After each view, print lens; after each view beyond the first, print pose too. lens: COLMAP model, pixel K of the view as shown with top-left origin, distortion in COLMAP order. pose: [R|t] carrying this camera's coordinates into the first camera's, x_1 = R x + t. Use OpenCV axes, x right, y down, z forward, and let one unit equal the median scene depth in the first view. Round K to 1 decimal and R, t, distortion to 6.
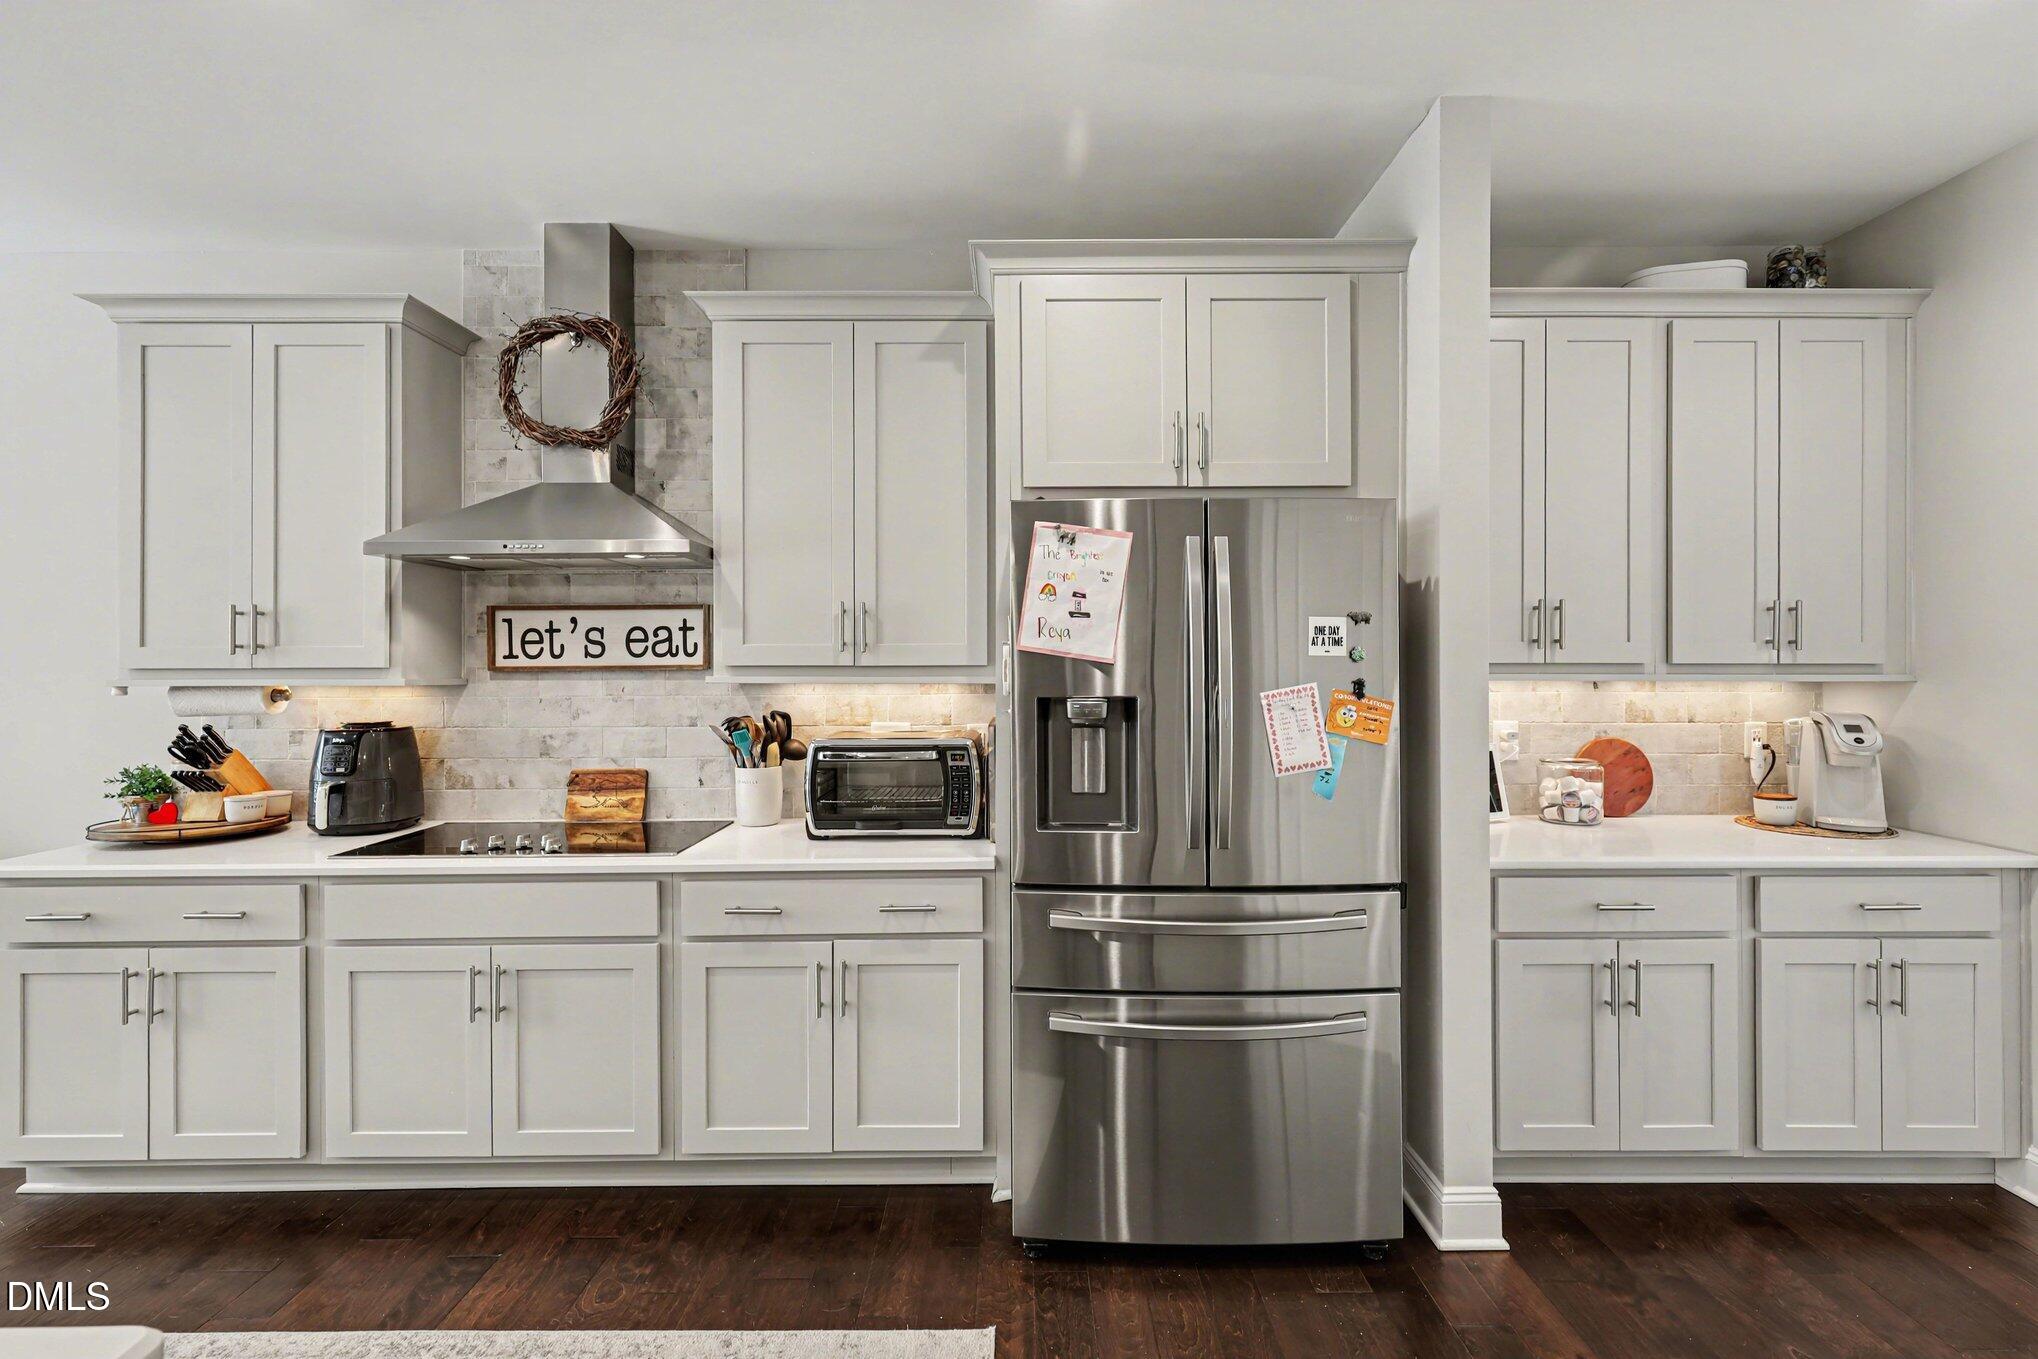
lens RADIAL K [[928.7, 0, 1019.0], [0, 928.7, 679.5], [0, 0, 1]] dist [0.000468, -0.000048]
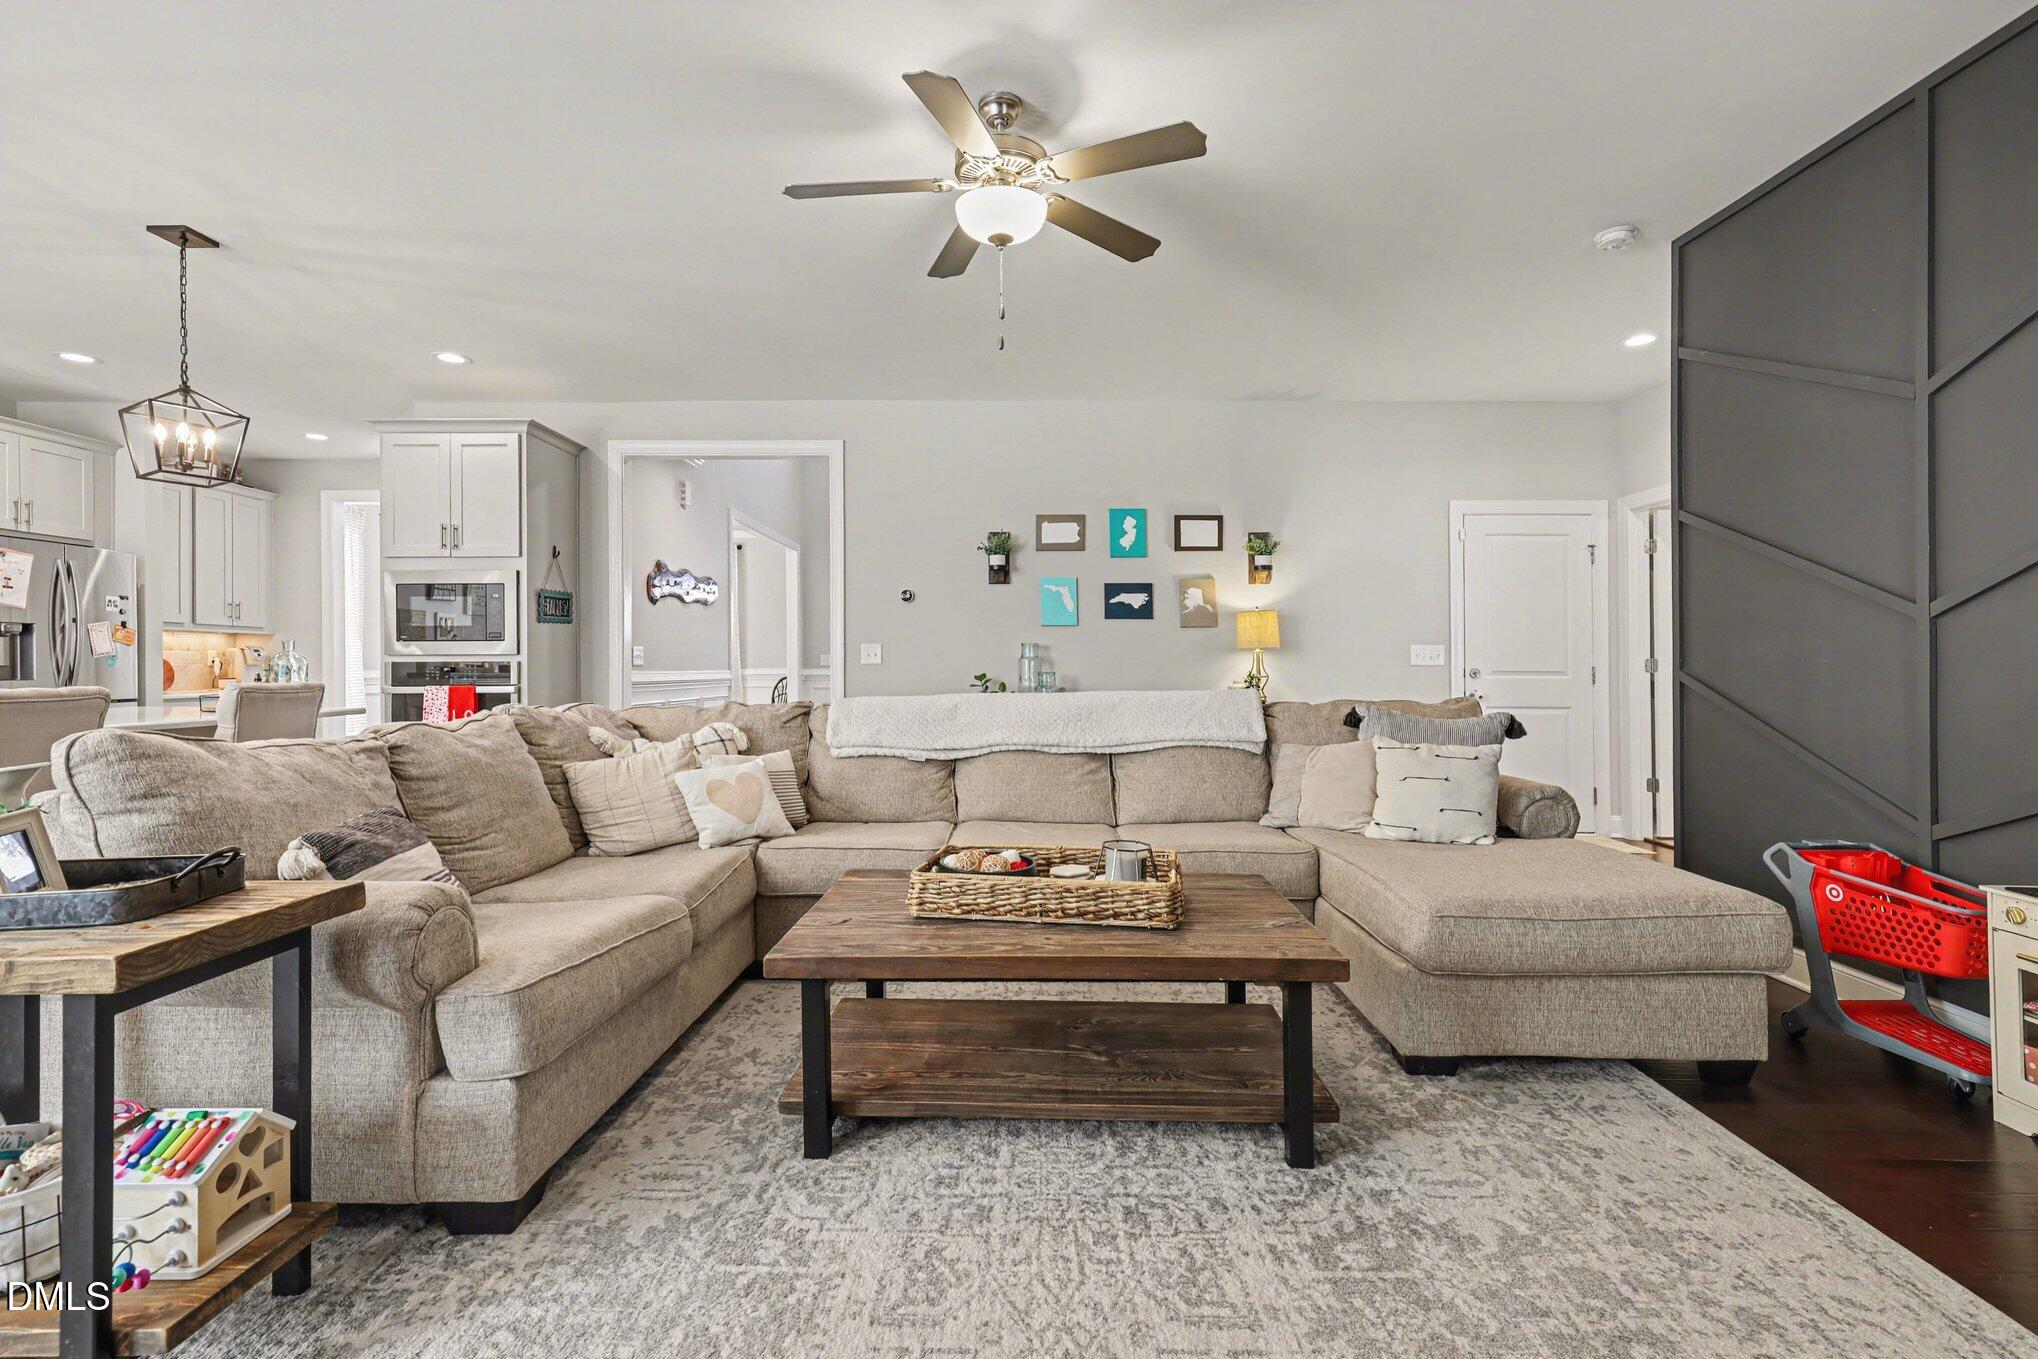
lens RADIAL K [[928.7, 0, 1019.0], [0, 928.7, 679.5], [0, 0, 1]] dist [0.000468, -0.000048]
pose [[0.013846, -0.007991, 0.999872, -1.764394], [0.002055, 0.999966, 0.007963, 0.118390], [-0.999902, 0.001945, 0.013862, -1.248314]]
